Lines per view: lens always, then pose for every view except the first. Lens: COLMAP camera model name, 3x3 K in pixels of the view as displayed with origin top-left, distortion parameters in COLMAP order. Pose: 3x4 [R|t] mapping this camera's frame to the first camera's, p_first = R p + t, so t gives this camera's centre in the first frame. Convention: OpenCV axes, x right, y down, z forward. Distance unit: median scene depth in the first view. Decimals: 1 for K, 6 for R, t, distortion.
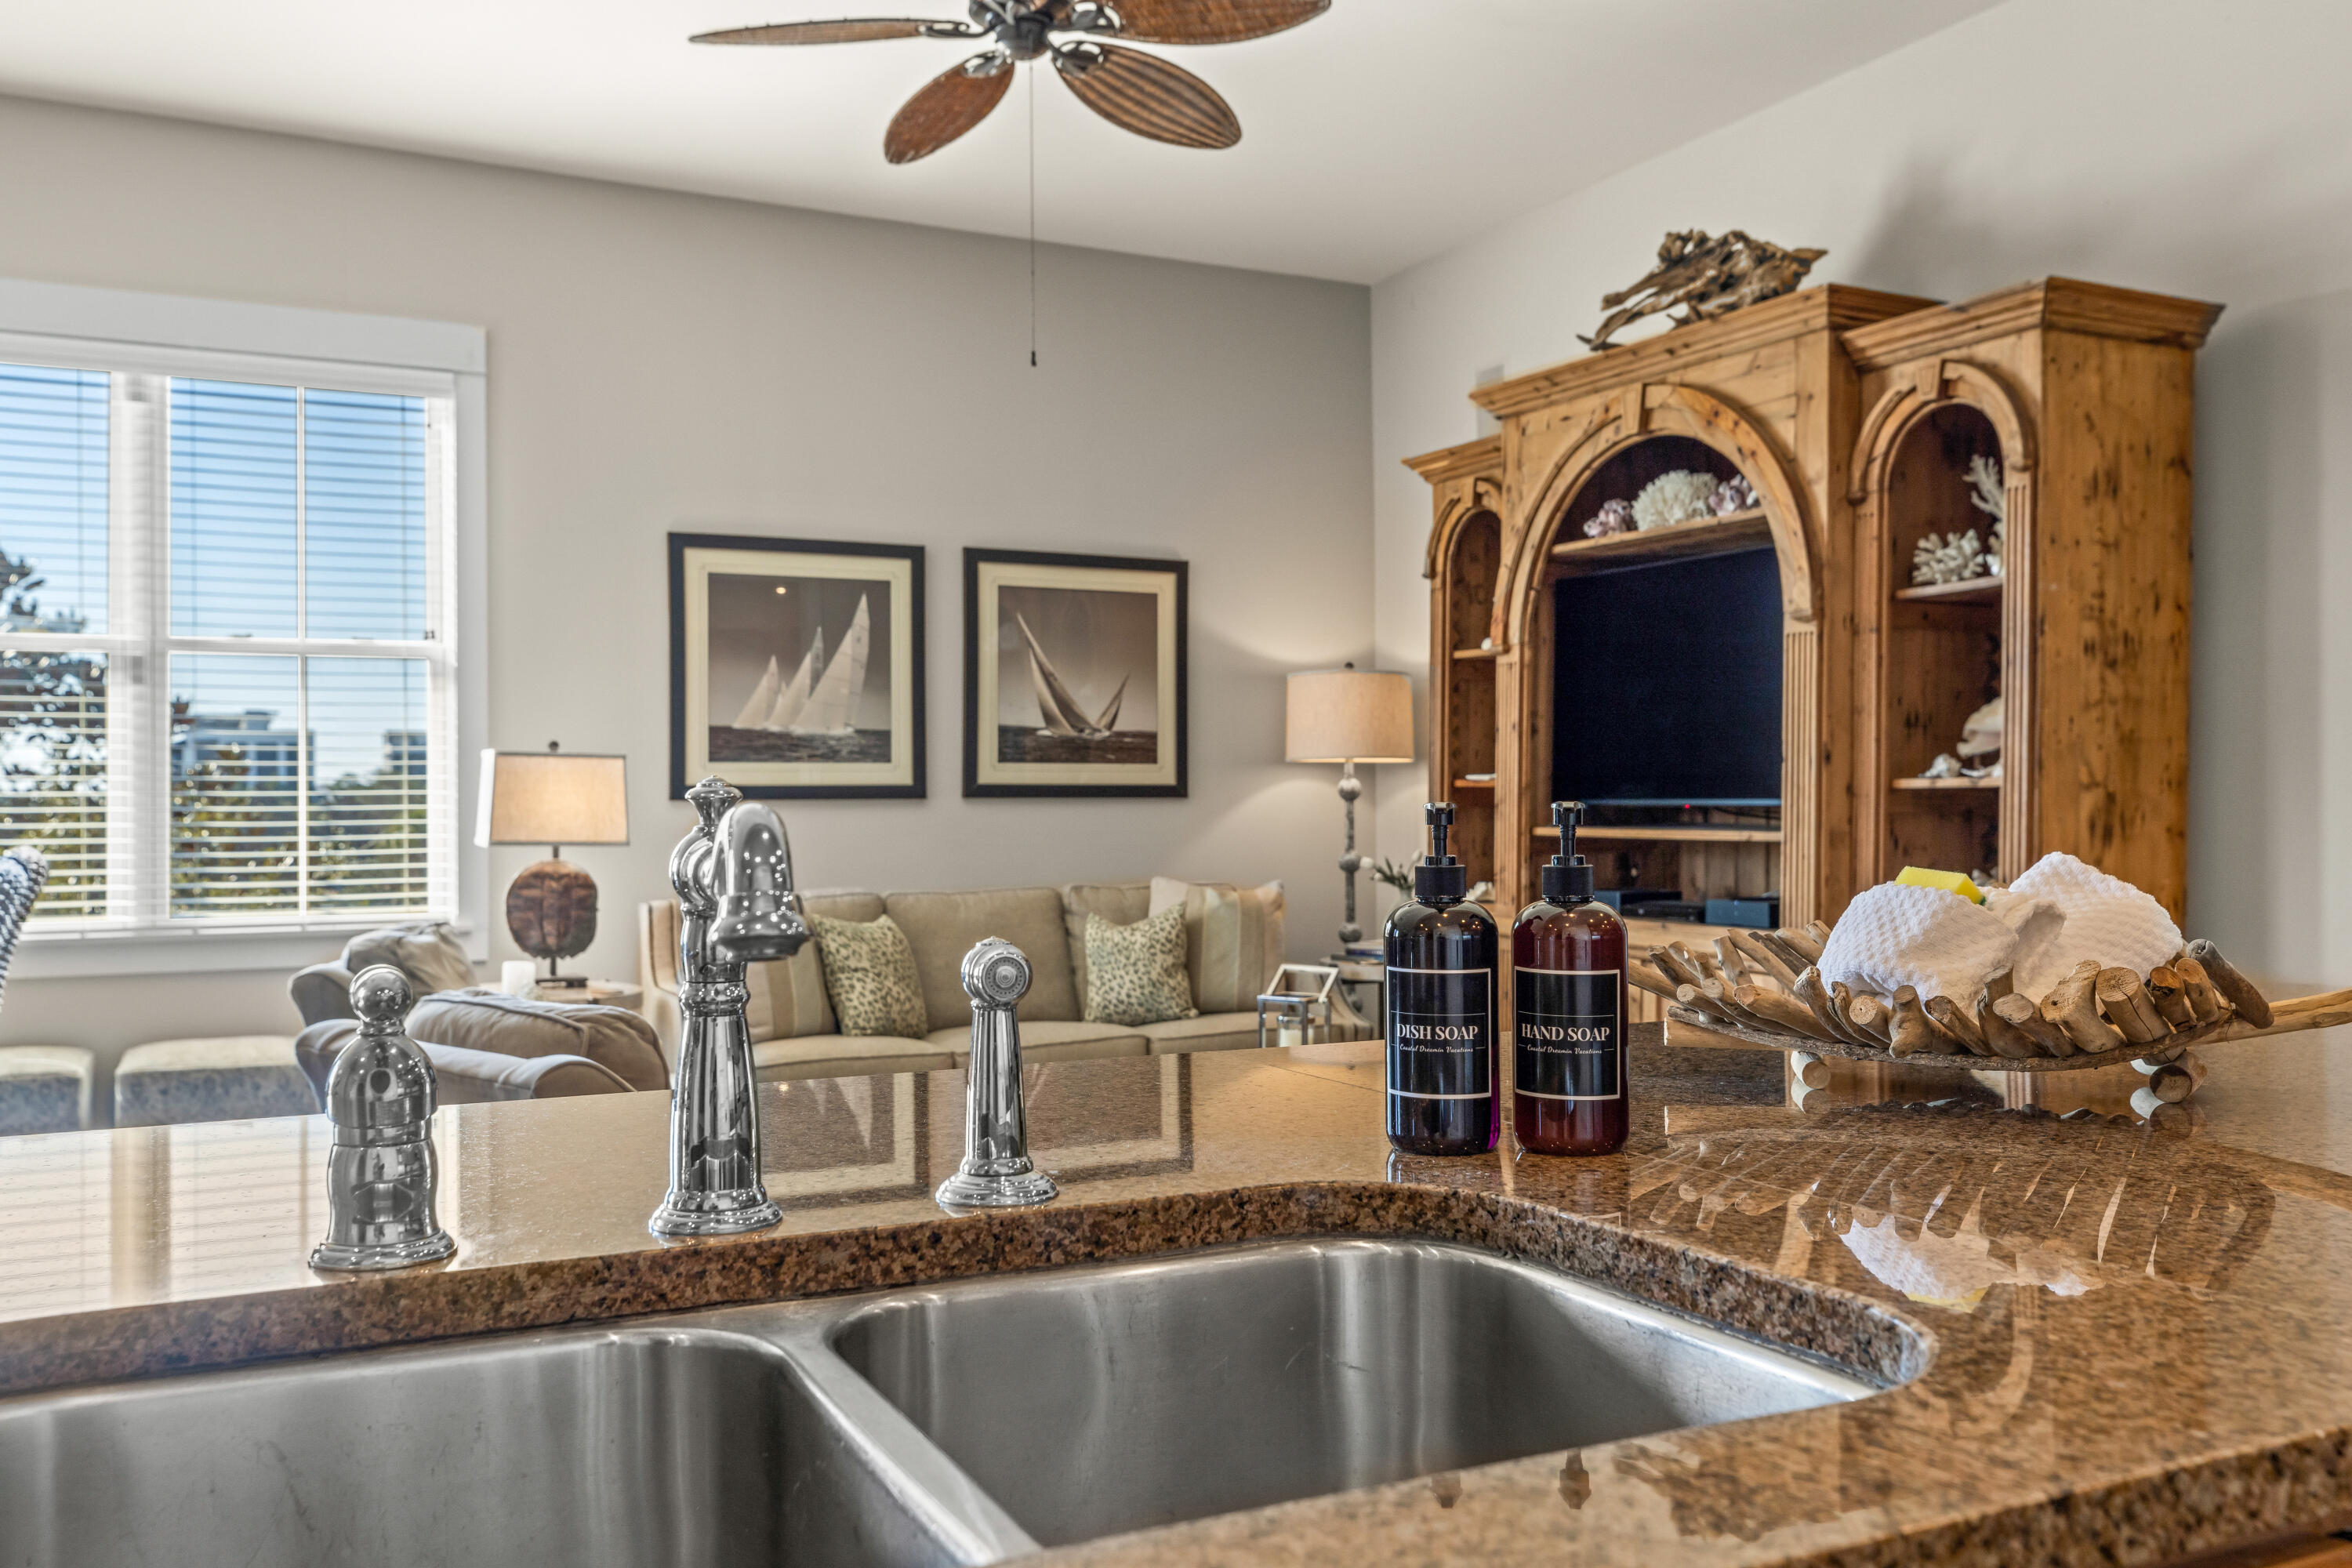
lens RADIAL K [[1936.7, 0, 1183.9], [0, 1936.7, 783.7], [0, 0, 1]] dist [0.004791, 0.003054]
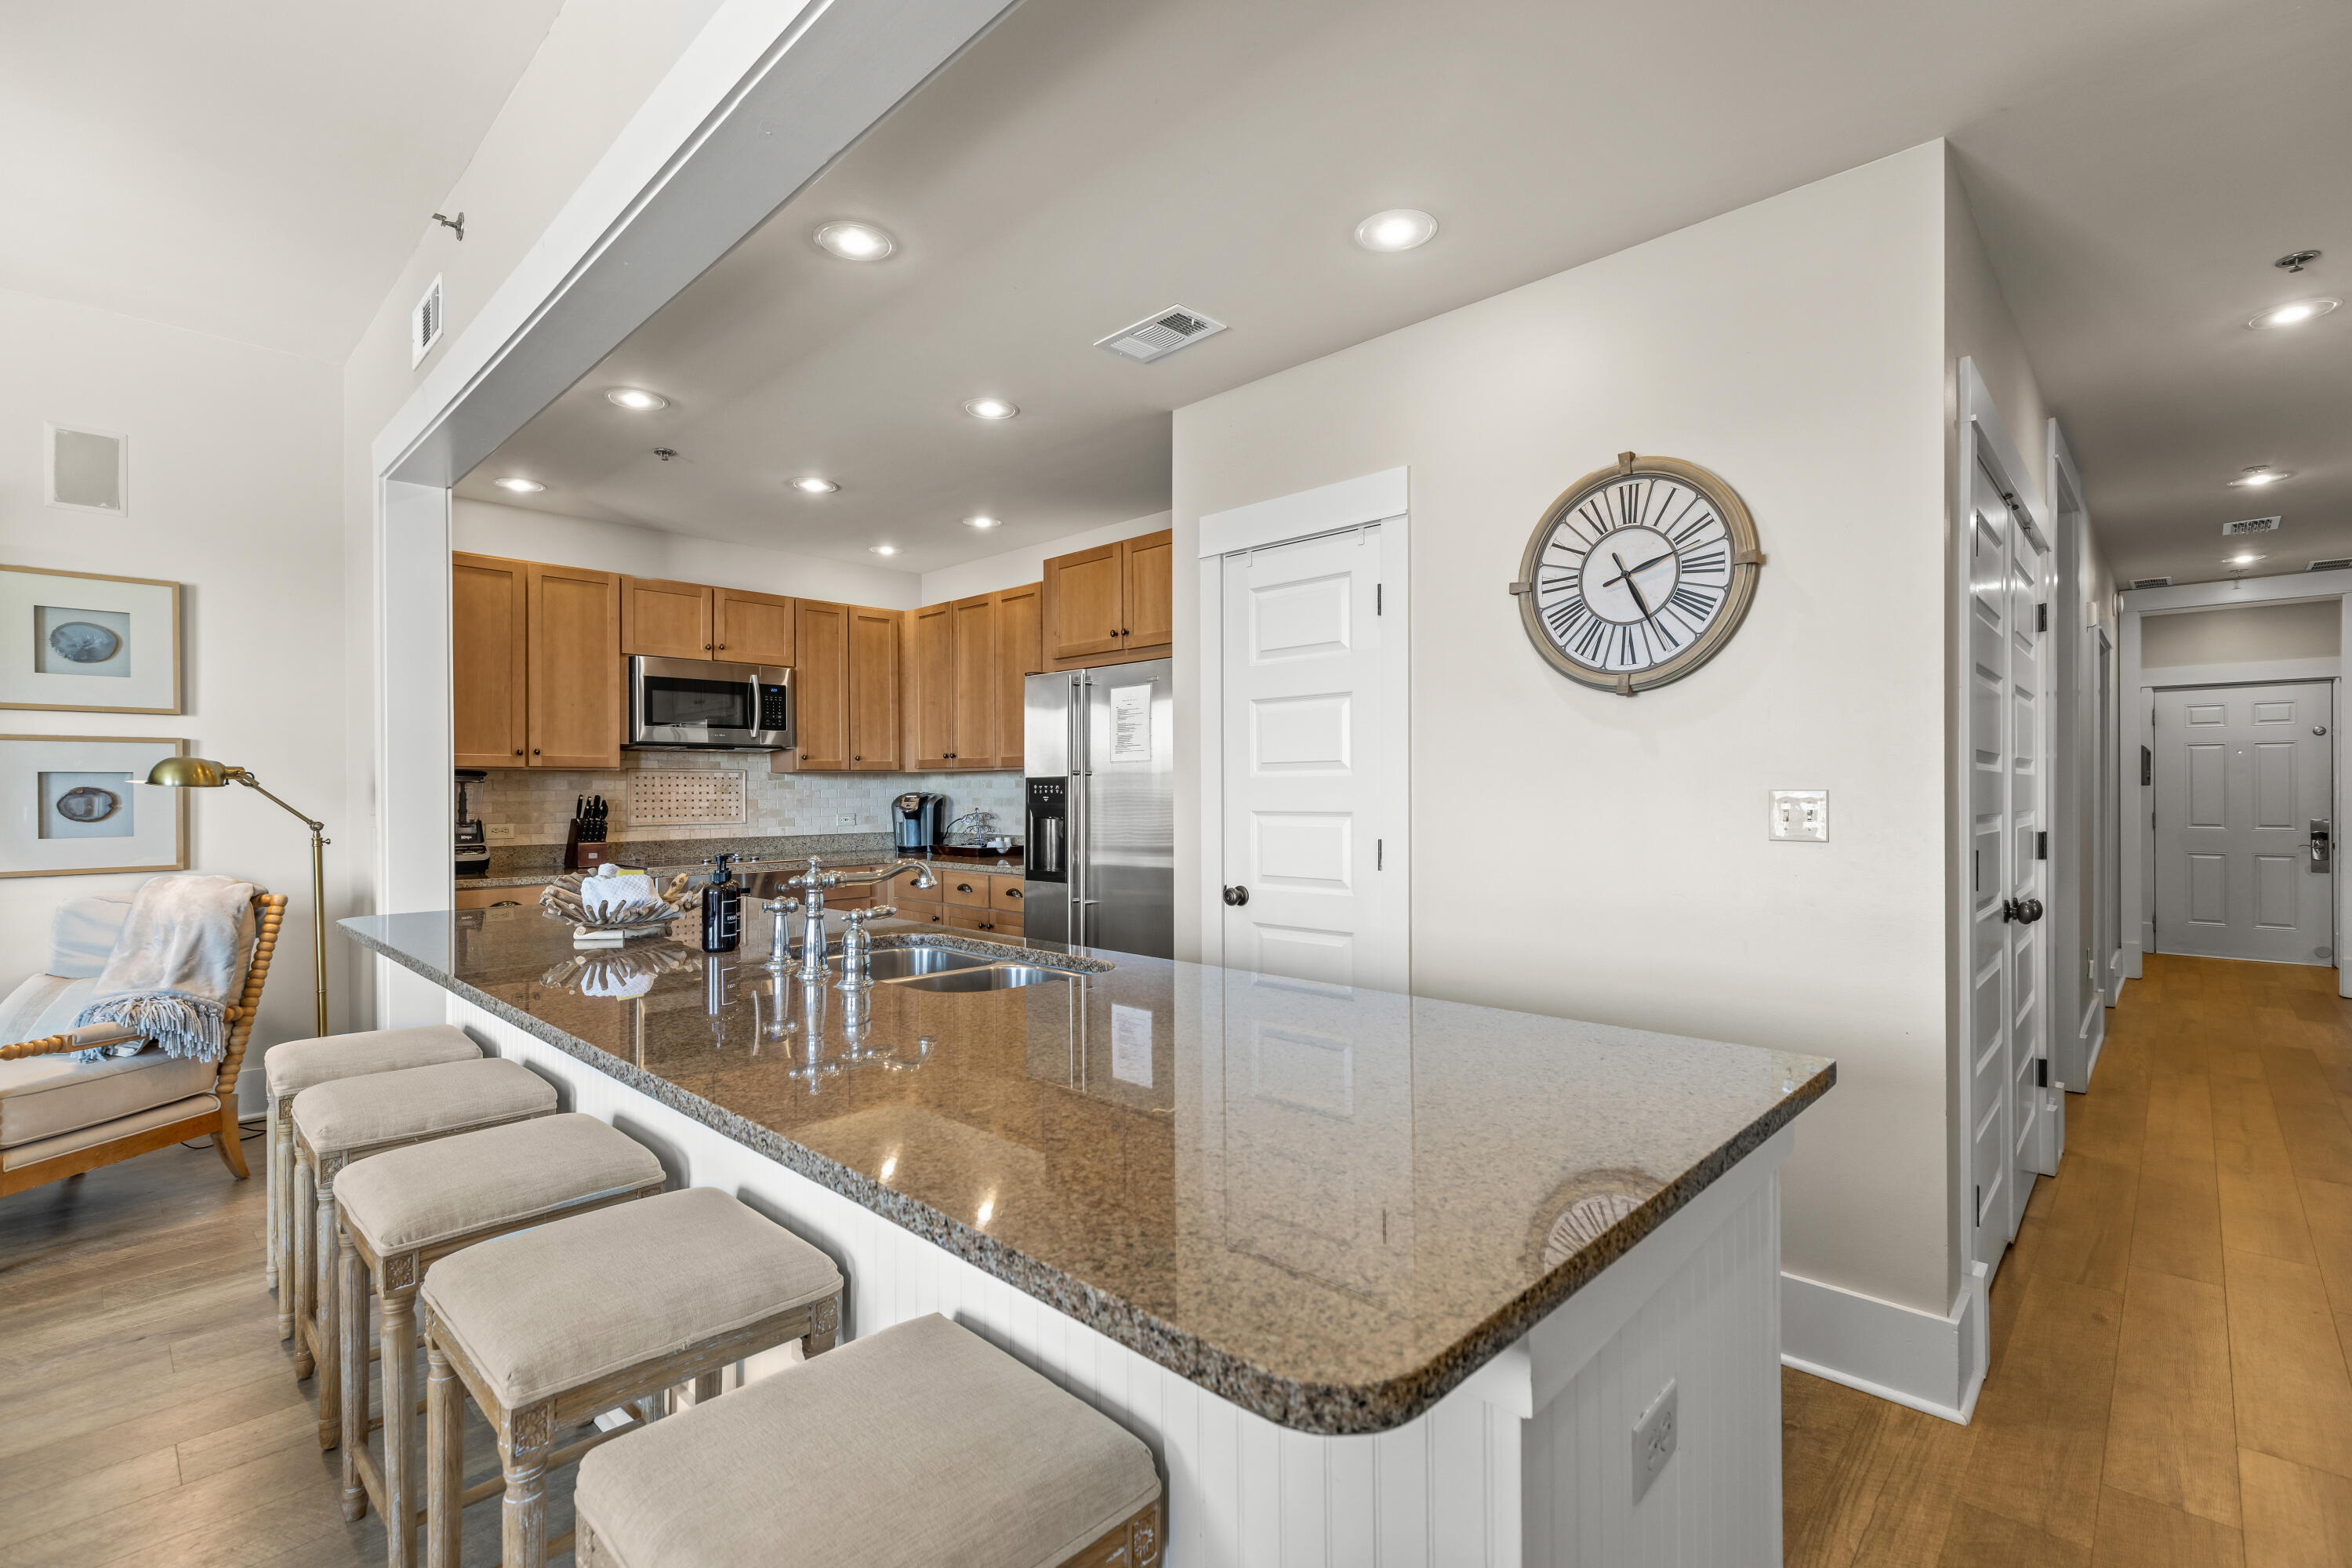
lens RADIAL K [[1051.8, 0, 1182.2], [0, 1051.8, 793.7], [0, 0, 1]] dist [0.007466, -0.001488]
pose [[-0.330137, 0.004916, 0.943920, -0.423044], [-0.003626, 0.999972, -0.006476, -0.020498], [-0.943926, -0.005561, -0.330110, 0.172862]]
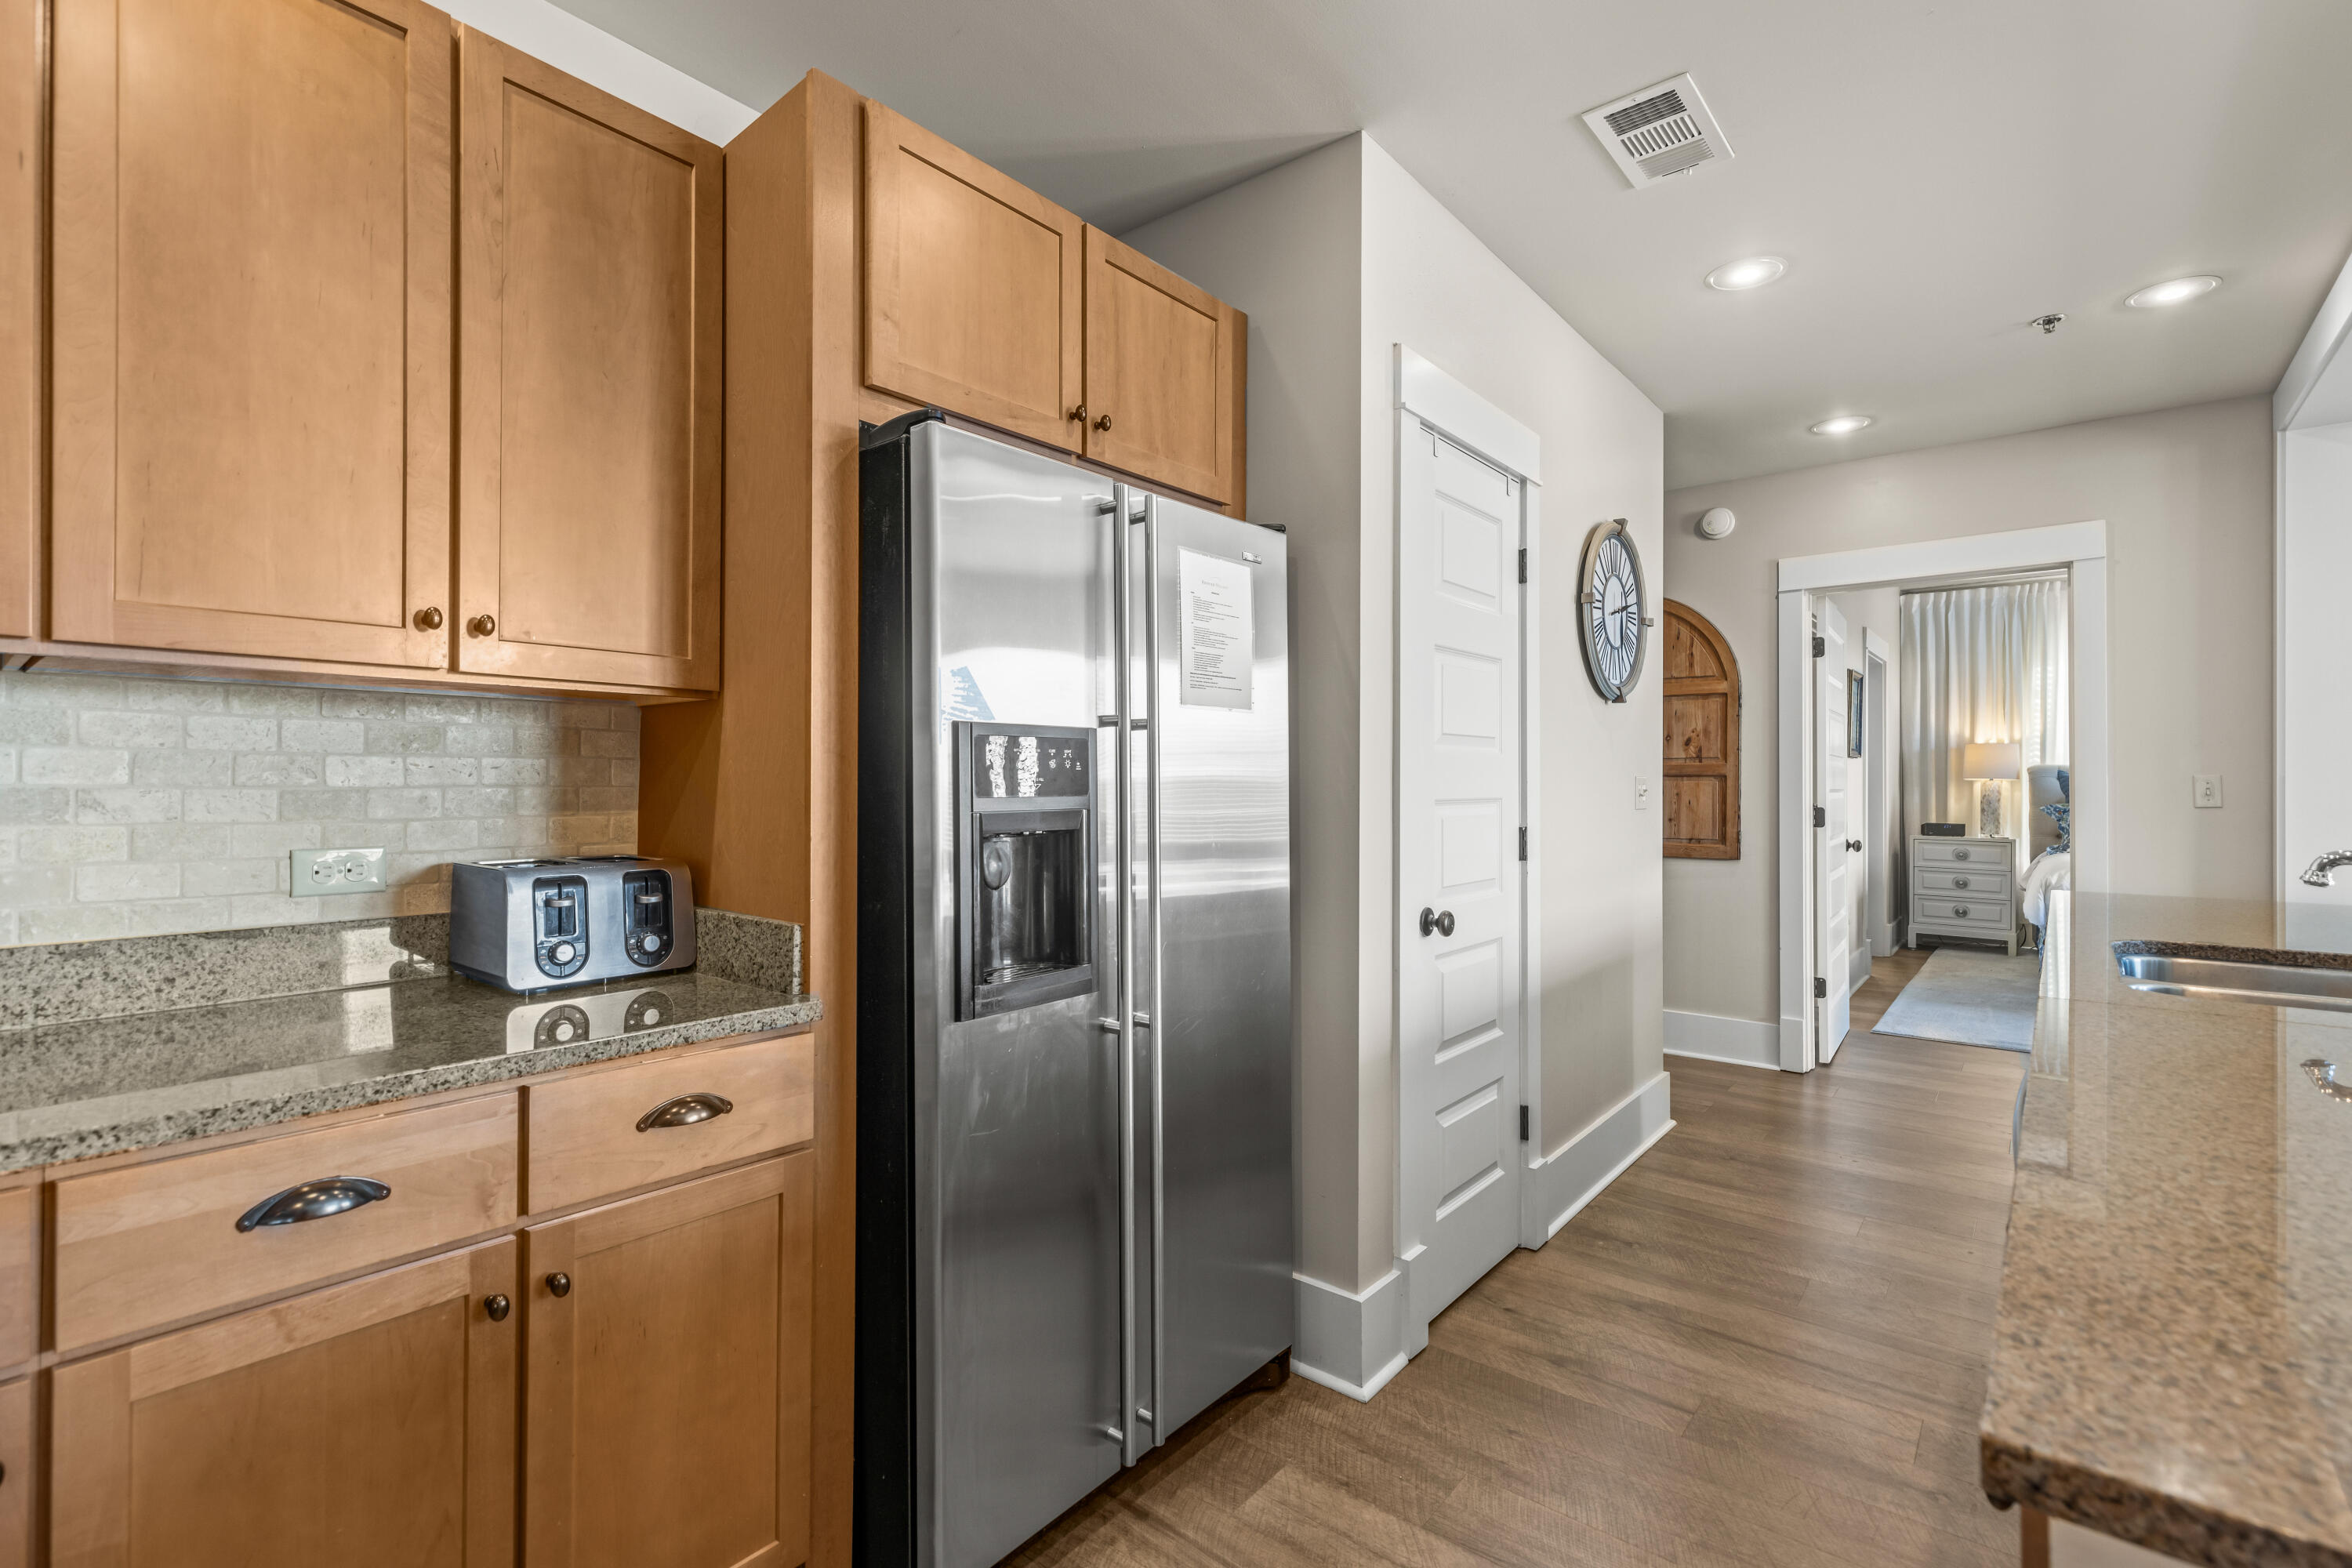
lens RADIAL K [[1051.8, 0, 1177.5], [0, 1051.8, 781.0], [0, 0, 1]] dist [0.007466, -0.001488]
pose [[-0.917974, 0.005432, -0.396602, 0.415671], [0.009741, 0.999913, -0.008851, -0.019181], [0.396520, -0.011988, -0.917948, 0.292593]]
